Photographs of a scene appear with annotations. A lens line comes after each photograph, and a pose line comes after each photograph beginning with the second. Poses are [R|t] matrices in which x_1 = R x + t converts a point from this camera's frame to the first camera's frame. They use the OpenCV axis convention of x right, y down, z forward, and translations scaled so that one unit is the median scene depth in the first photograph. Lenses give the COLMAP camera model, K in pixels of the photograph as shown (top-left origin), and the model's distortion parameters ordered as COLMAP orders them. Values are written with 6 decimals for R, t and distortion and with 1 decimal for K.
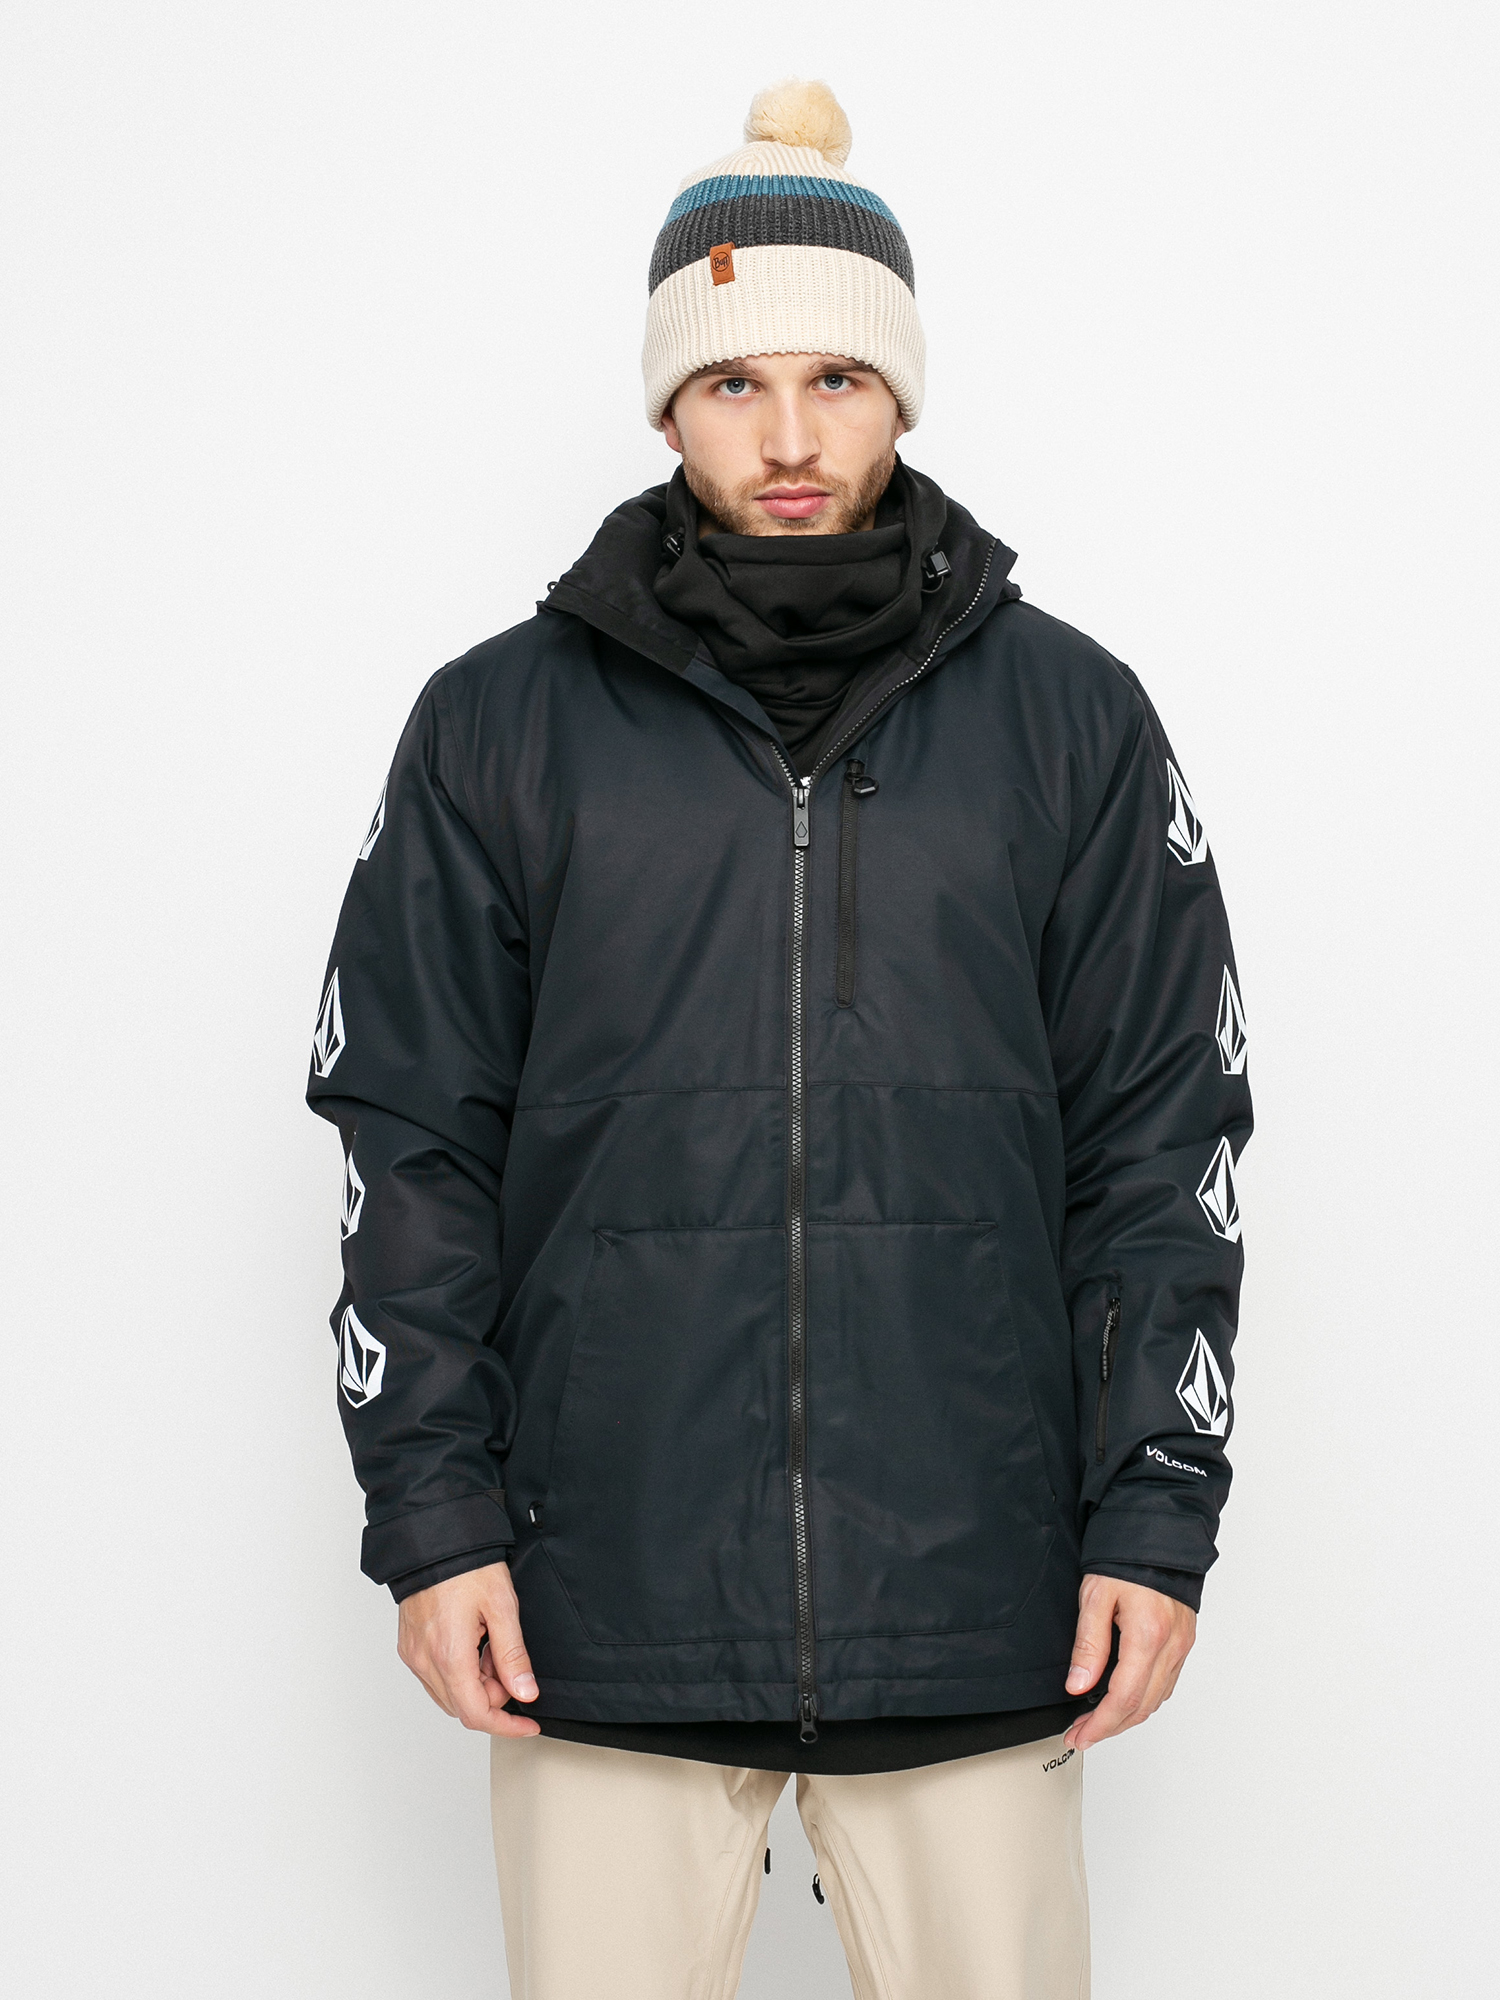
lens RADIAL K [[2819.5, 0, 750.0], [0, 2819.5, 1000.0], [0, 0, 1]] dist [-0.756706, -0.002231]
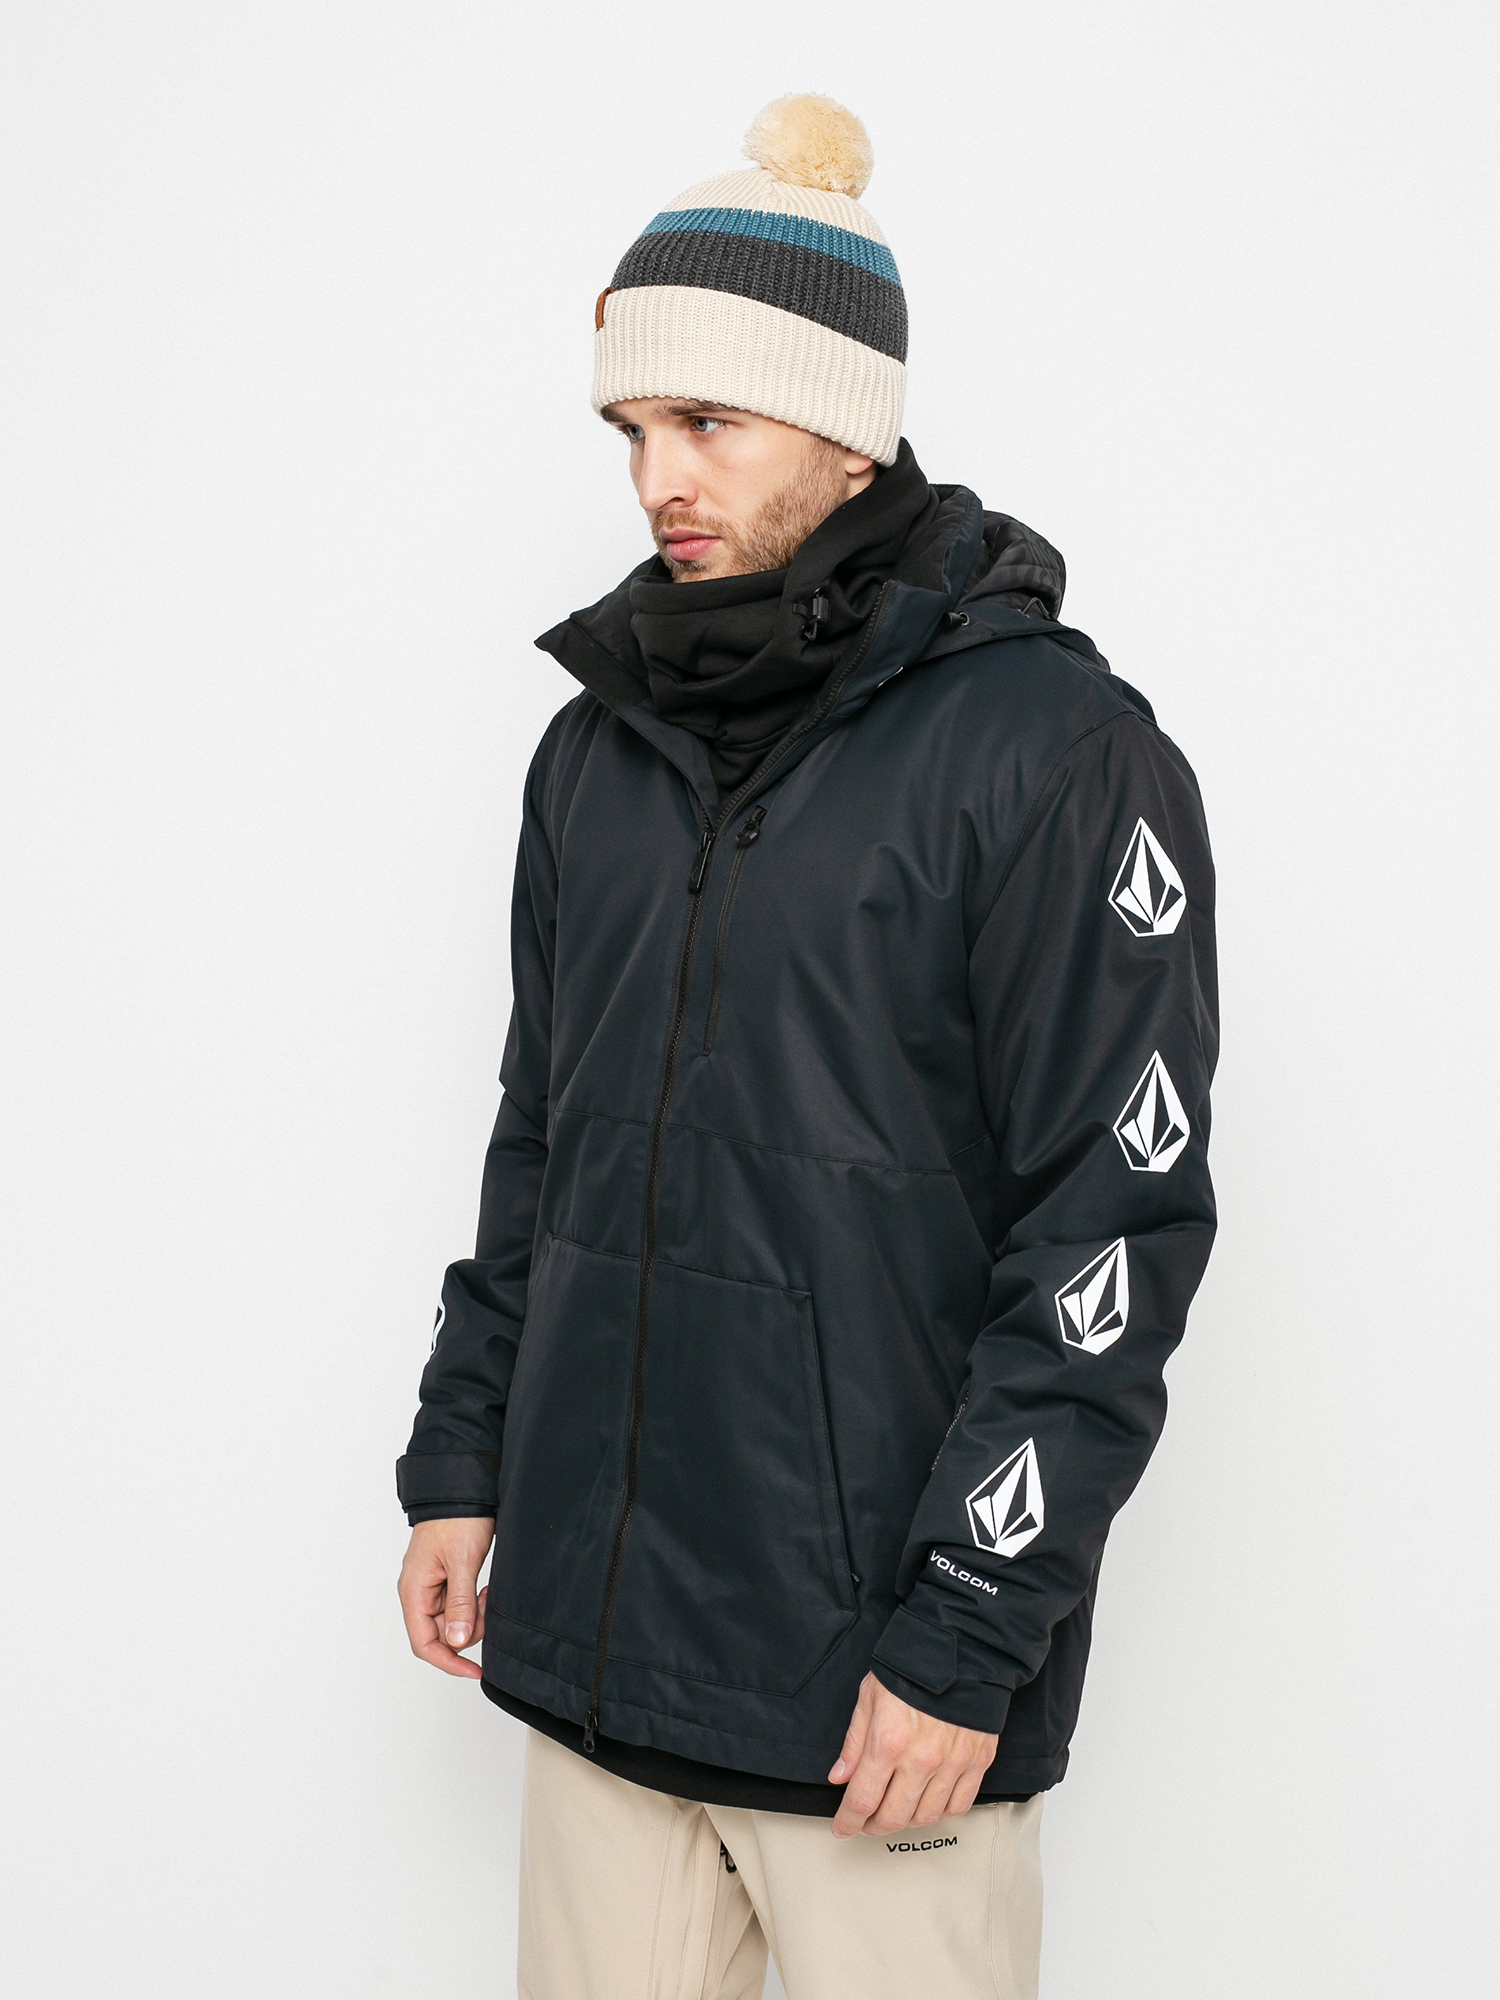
lens RADIAL K [[2819.5, 0, 750.0], [0, 2819.5, 1000.0], [0, 0, 1]] dist [-0.756706, -0.002231]
pose [[0.833886, 0.092029, -0.544211, 0.585666], [-0.079142, 0.995749, 0.047120, -0.064990], [0.546234, 0.003777, 0.837624, 0.171711]]
